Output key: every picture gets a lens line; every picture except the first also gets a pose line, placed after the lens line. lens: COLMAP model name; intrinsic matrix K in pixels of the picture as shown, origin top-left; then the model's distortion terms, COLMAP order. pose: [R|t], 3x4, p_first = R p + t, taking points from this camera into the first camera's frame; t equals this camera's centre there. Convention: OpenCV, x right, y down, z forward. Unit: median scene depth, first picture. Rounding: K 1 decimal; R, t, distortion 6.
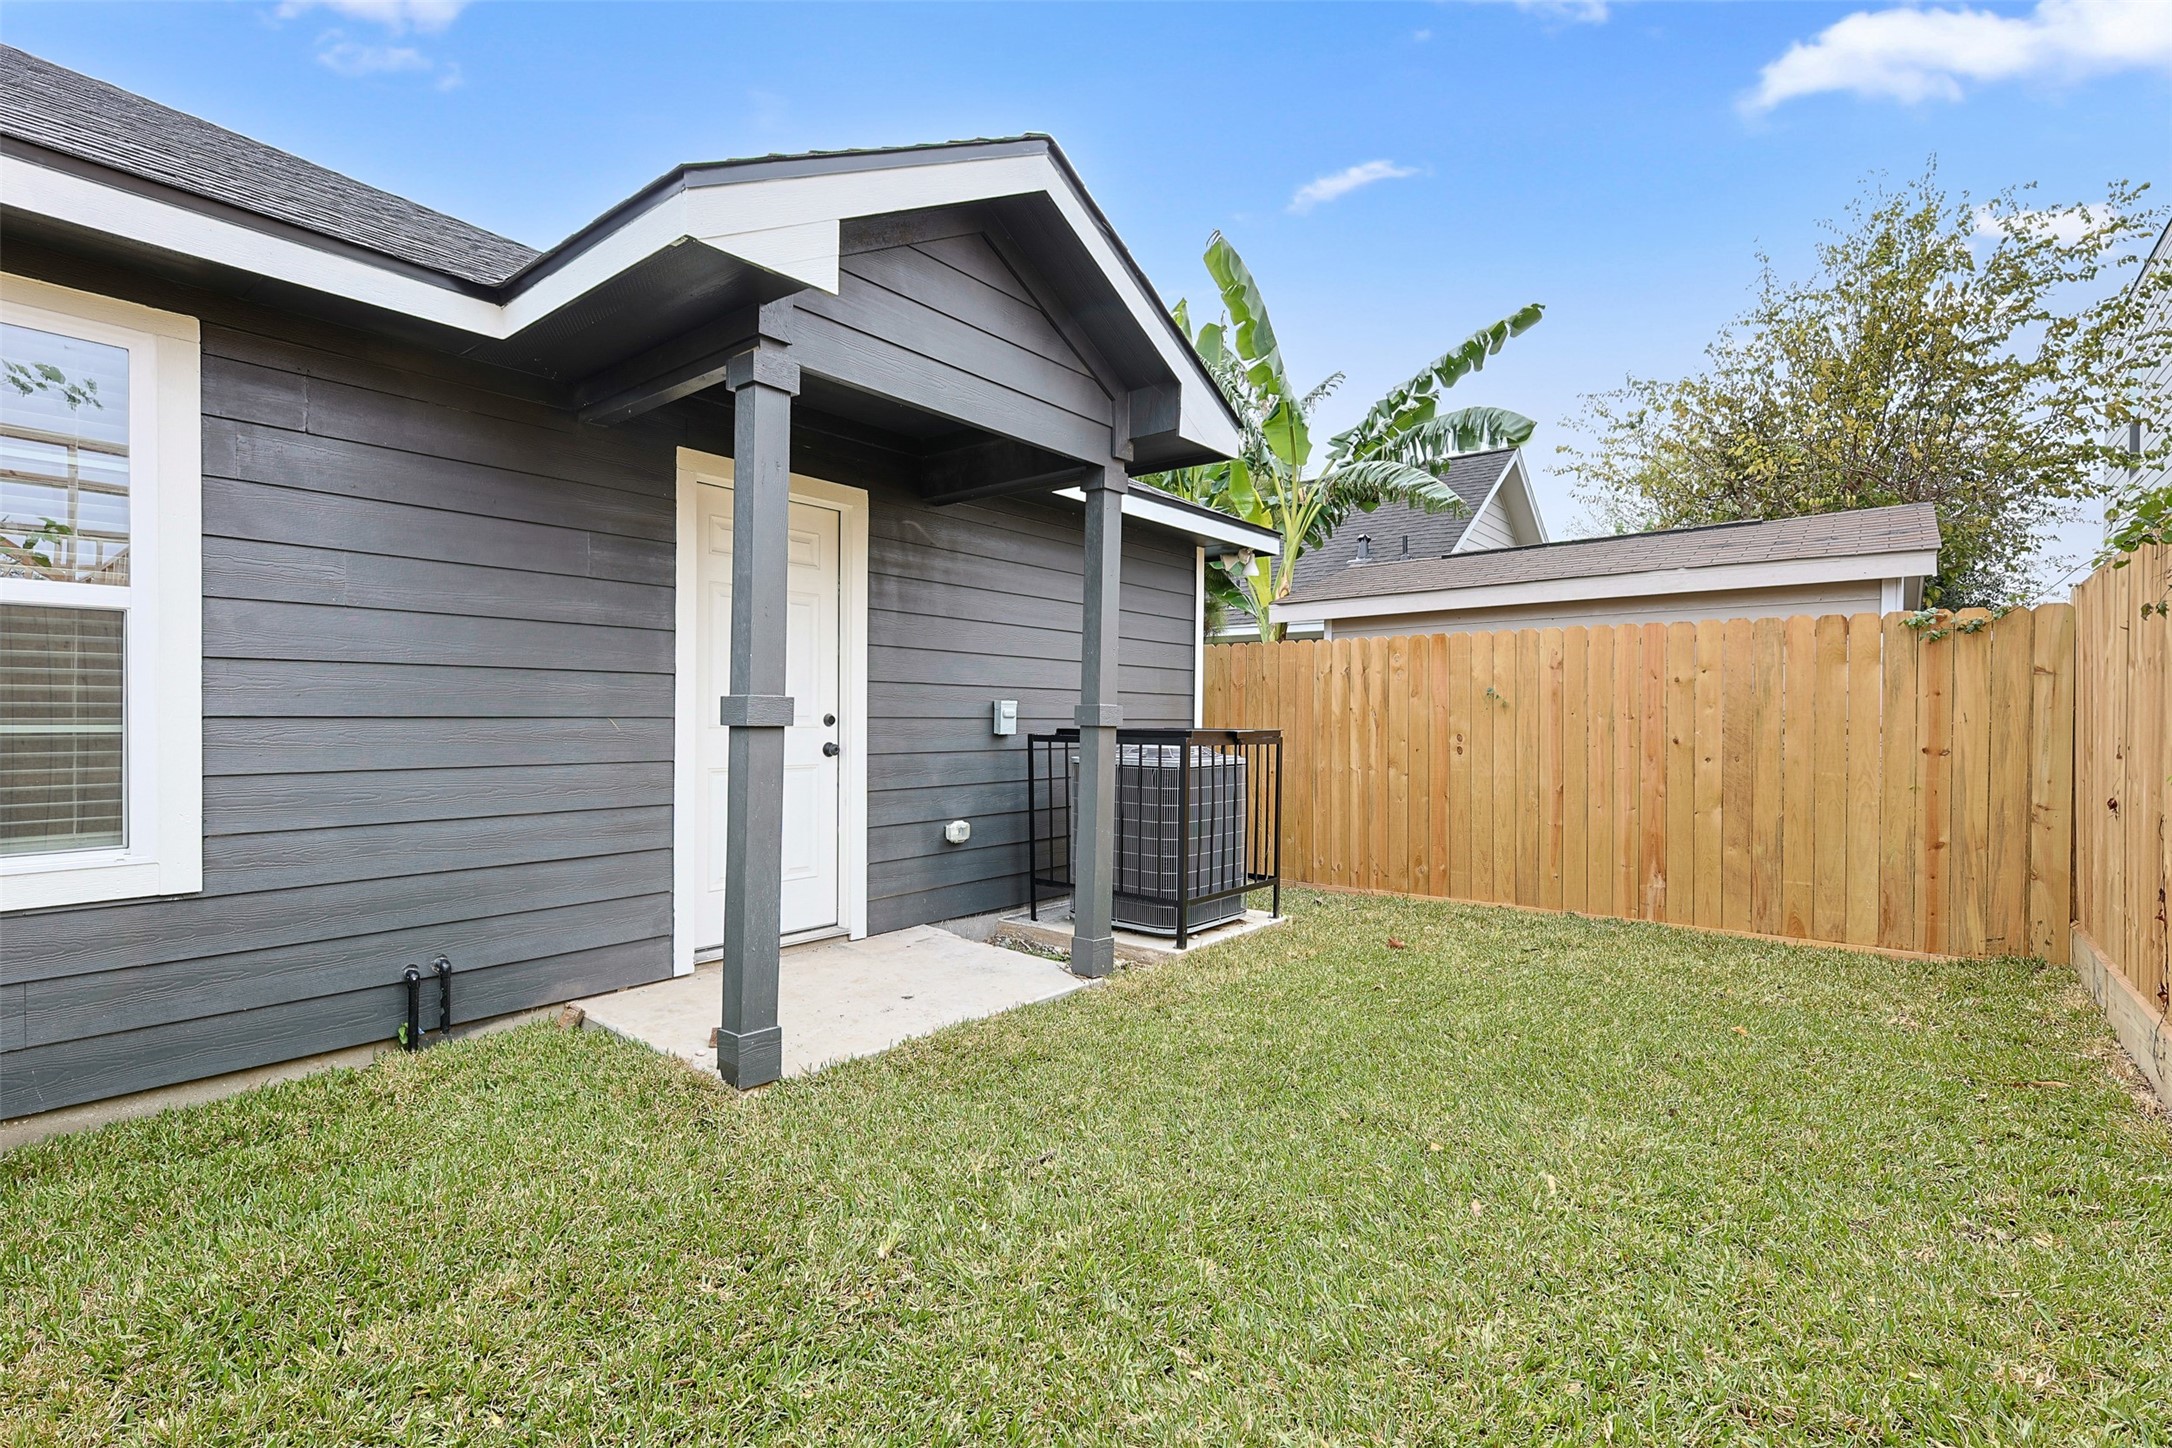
lens RADIAL K [[1002.1, 0, 1086.0], [0, 1002.1, 724.0], [0, 0, 1]] dist [-0.002101, -0.000159]
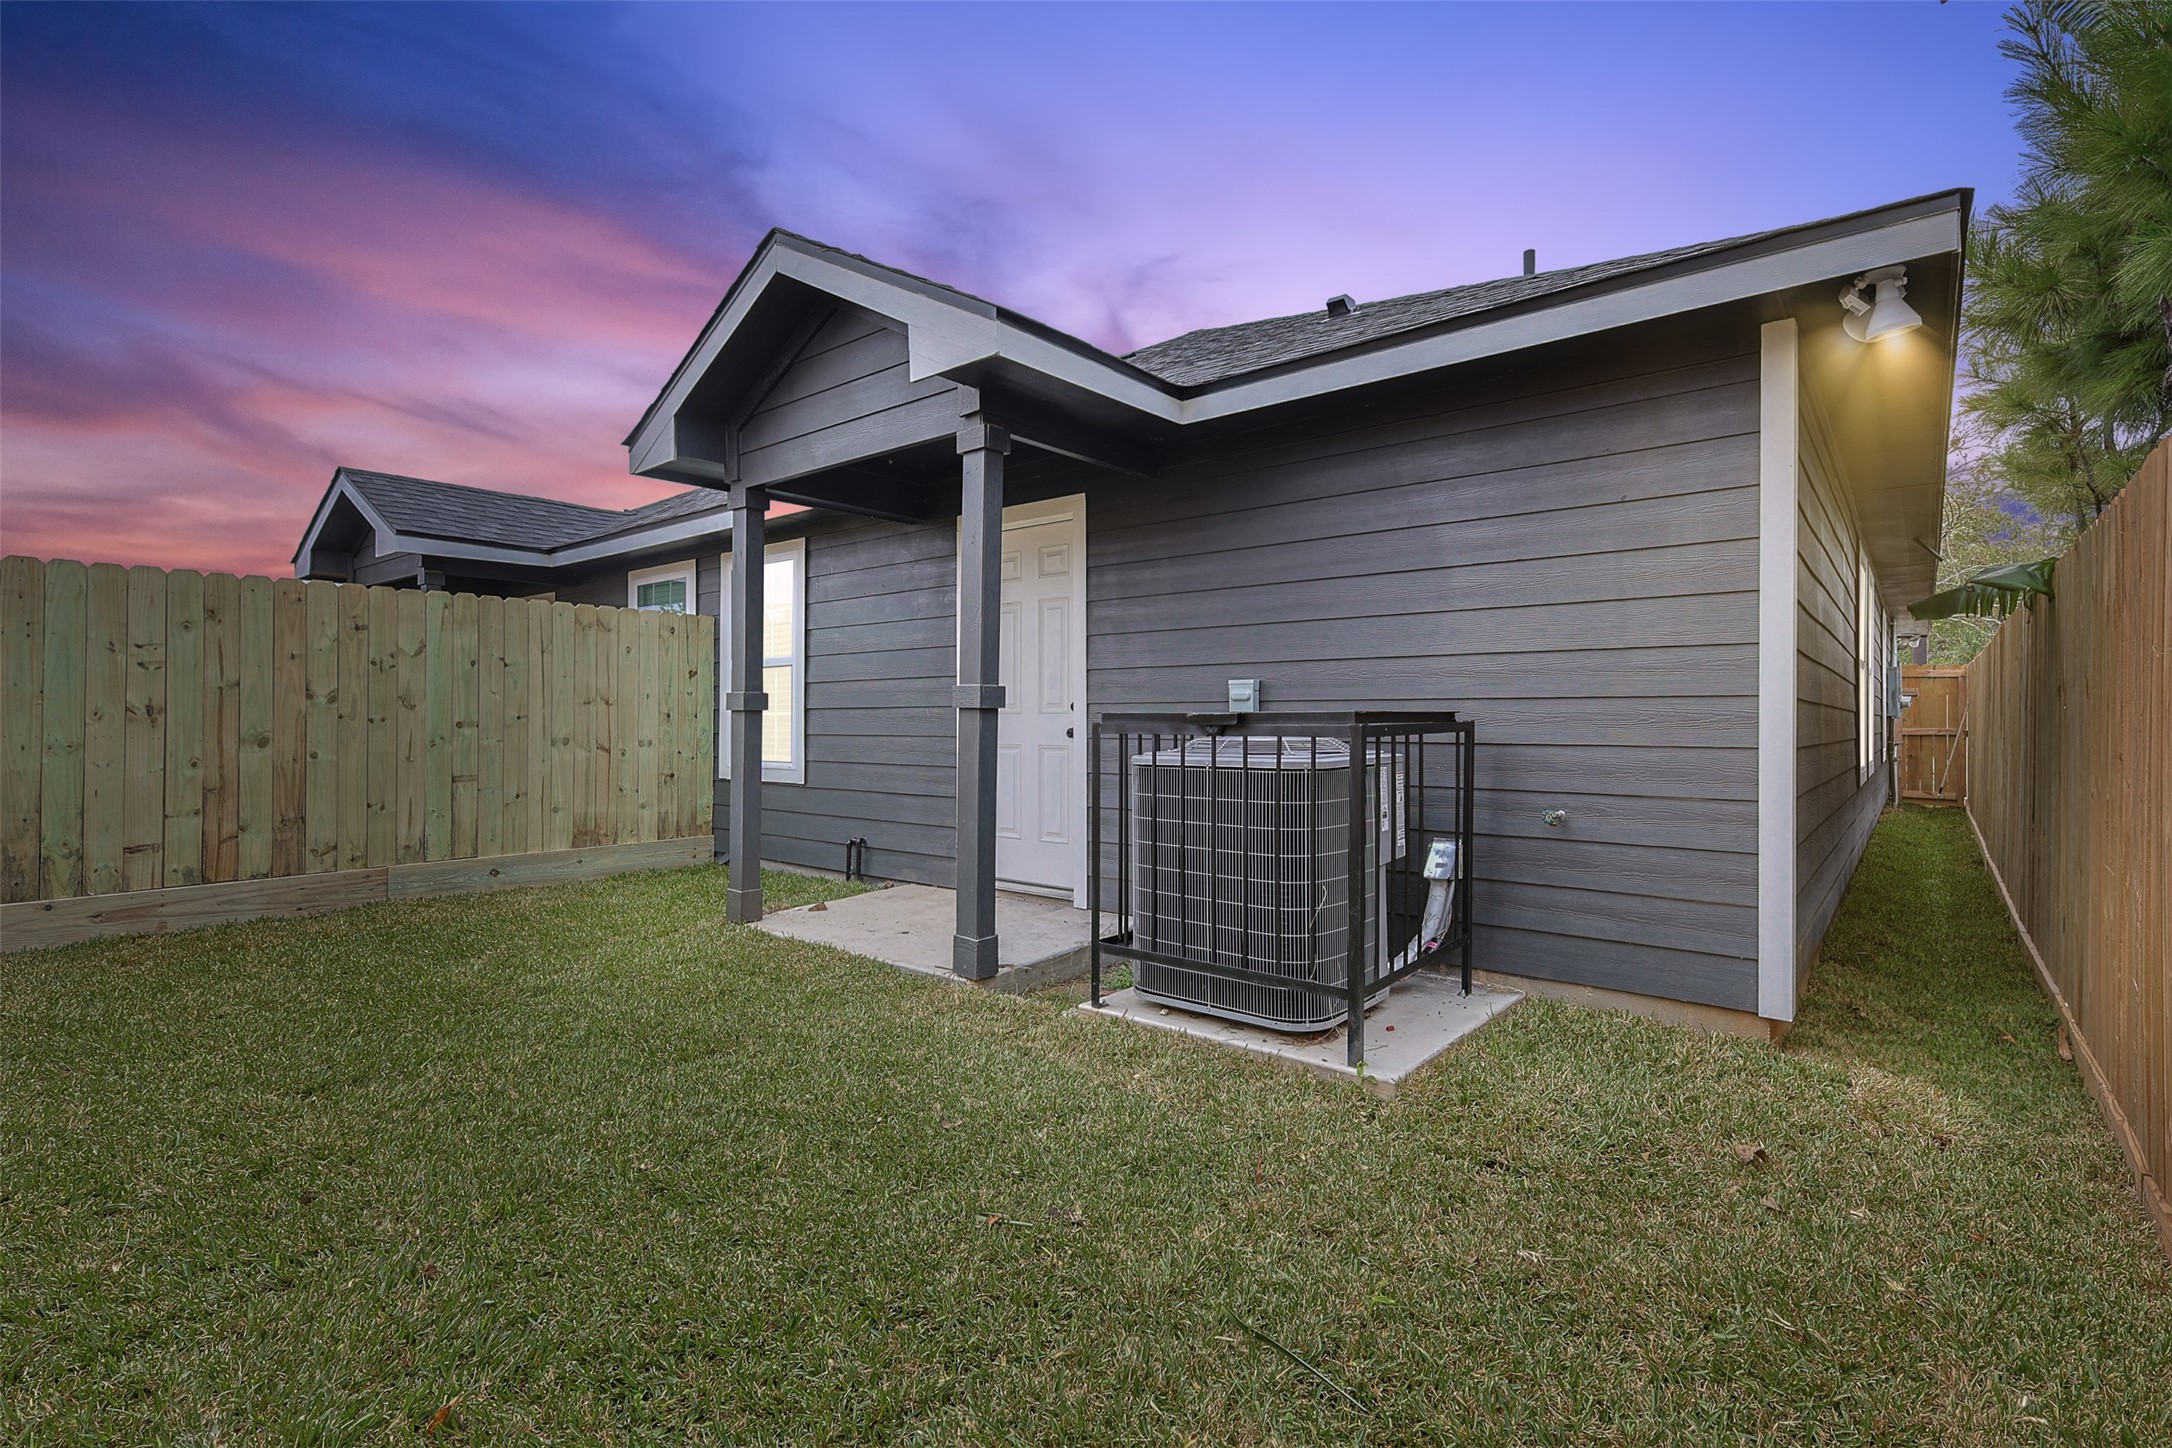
lens RADIAL K [[1002.1, 0, 1086.0], [0, 1002.1, 724.0], [0, 0, 1]] dist [-0.002101, -0.000159]
pose [[-0.009242, 0.004285, -0.999948, 0.813354], [-0.002527, 0.999988, 0.004309, 0.009739], [0.999954, 0.002567, -0.009231, 0.952732]]
